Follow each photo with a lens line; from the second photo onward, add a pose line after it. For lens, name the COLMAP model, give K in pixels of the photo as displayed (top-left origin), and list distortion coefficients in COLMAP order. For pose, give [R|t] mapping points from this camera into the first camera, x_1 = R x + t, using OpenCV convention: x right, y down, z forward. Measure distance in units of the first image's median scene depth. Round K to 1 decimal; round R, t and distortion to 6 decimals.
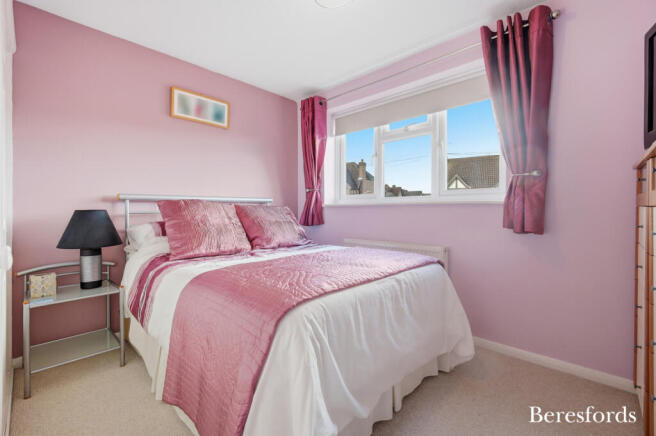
lens RADIAL K [[287.1, 0, 328.5], [0, 287.1, 215.9], [0, 0, 1]] dist [0.000799, -0.000274]
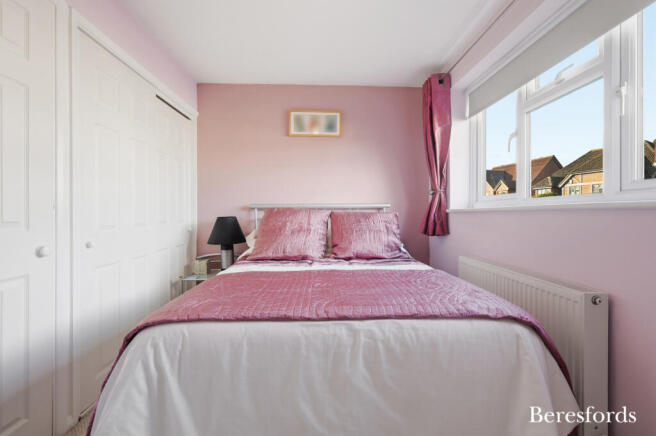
lens RADIAL K [[285.0, 0, 328.0], [0, 285.0, 218.0], [0, 0, 1]] dist [0.014367, -0.000263]
pose [[0.720745, 0.010870, -0.693115, 0.342430], [-0.013241, 0.999911, 0.001912, -0.016820], [0.693074, 0.007799, 0.720824, 0.256080]]
